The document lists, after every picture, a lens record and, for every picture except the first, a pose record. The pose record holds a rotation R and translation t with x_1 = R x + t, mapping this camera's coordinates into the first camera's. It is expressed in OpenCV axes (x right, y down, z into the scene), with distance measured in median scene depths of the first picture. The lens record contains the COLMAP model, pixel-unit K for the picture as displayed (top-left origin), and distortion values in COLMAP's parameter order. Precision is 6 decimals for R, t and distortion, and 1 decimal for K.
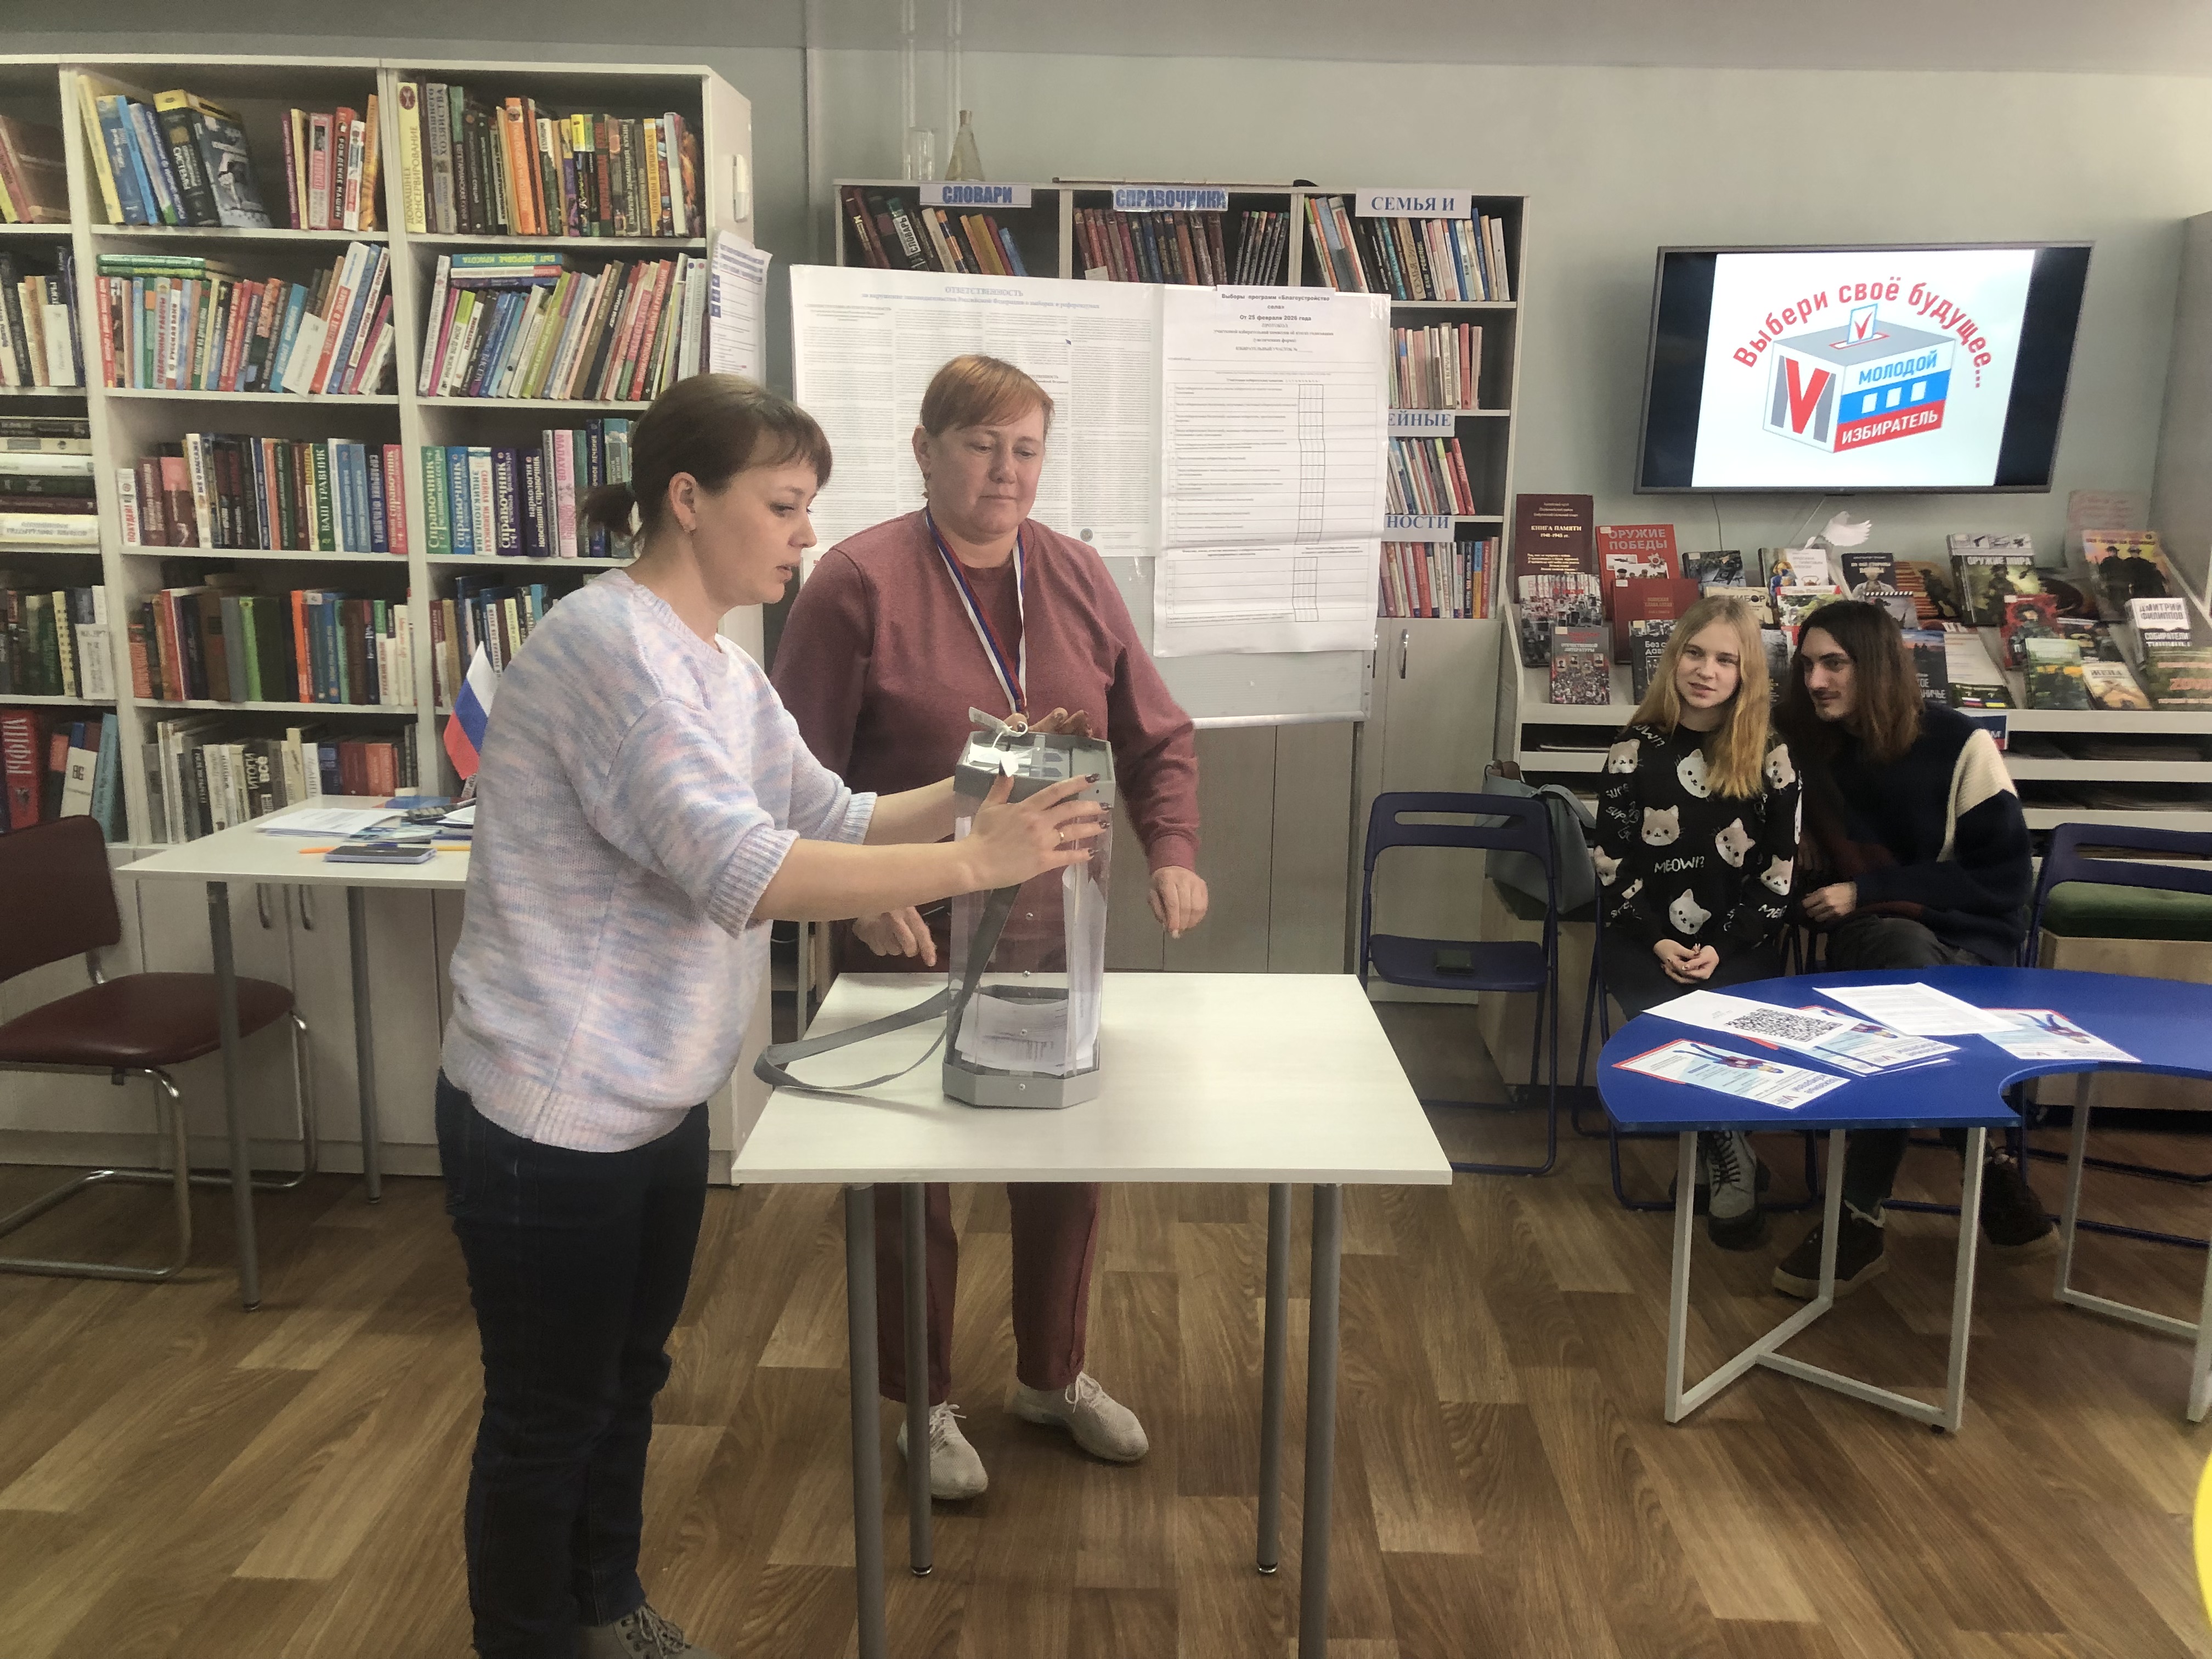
lens RADIAL K [[1825.8, 0, 1111.5], [0, 1825.8, 832.6], [0, 0, 1]] dist [0.005461, 0.020026]
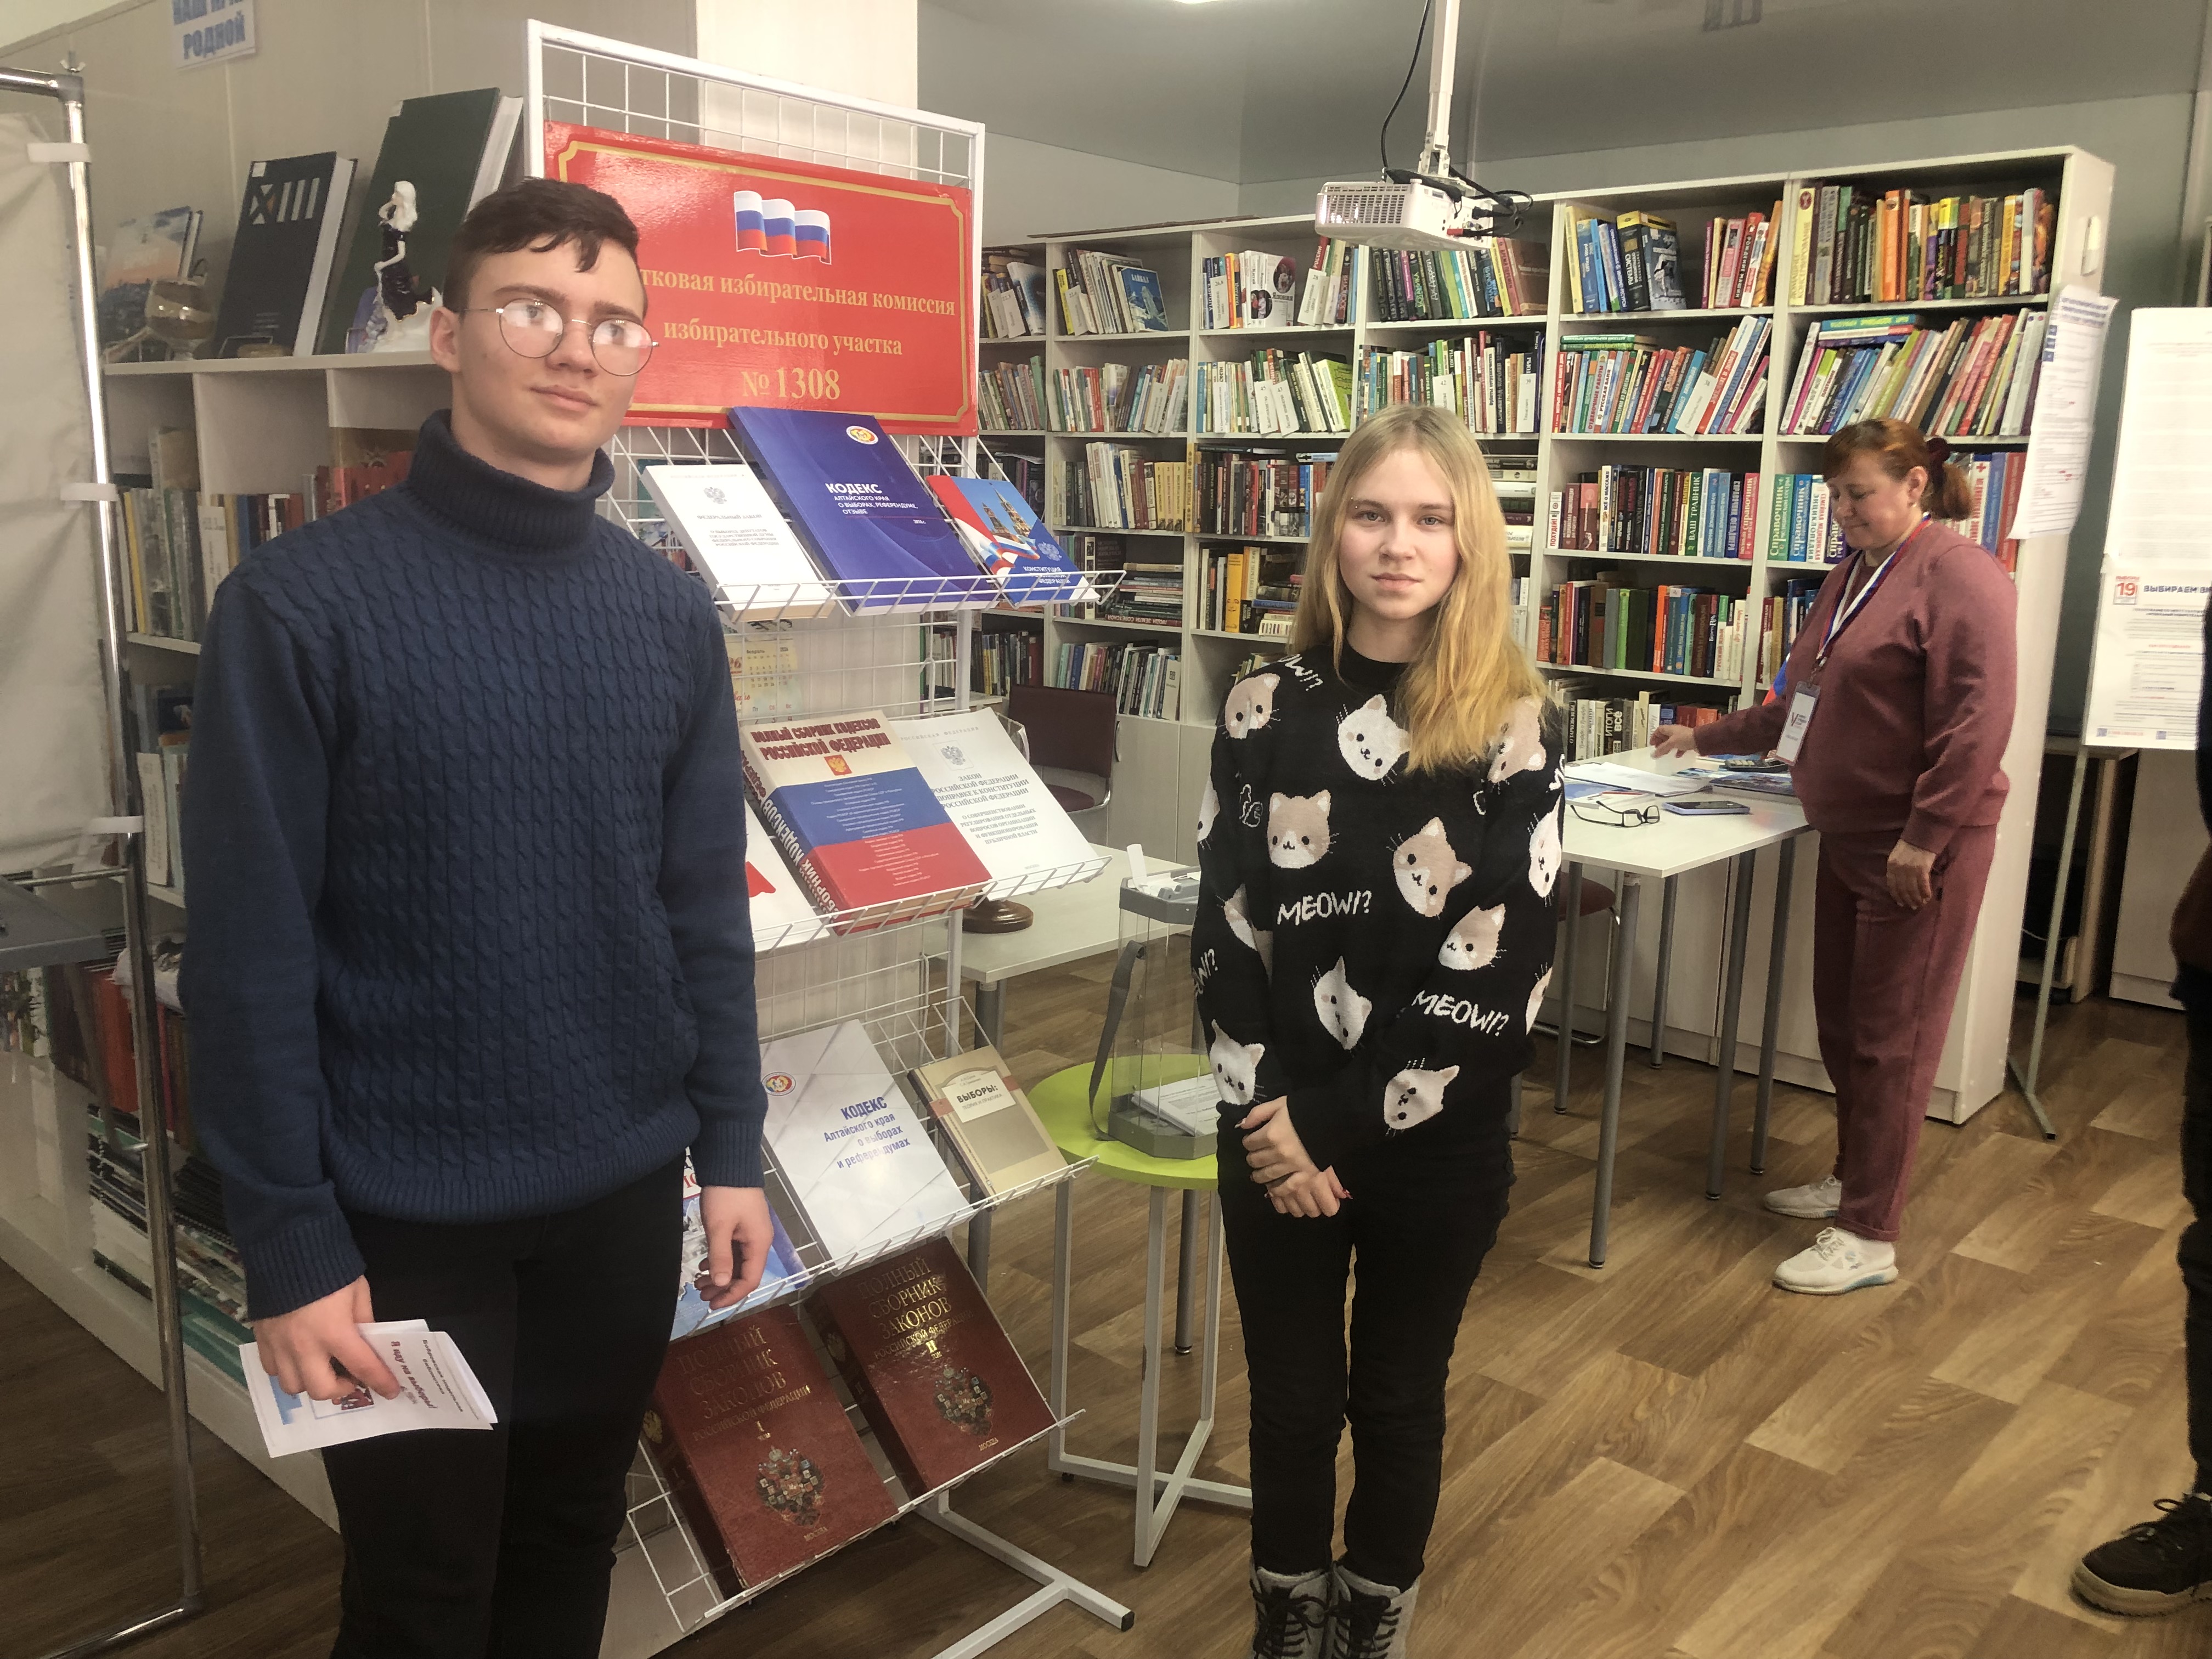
lens RADIAL K [[1825.8, 0, 1110.3], [0, 1825.8, 829.5], [0, 0, 1]] dist [0.005461, 0.020026]
pose [[0.769612, 0.122948, -0.626564, 0.088899], [-0.128672, 0.991018, 0.036415, 0.043837], [0.625413, 0.052596, 0.778519, -0.253189]]
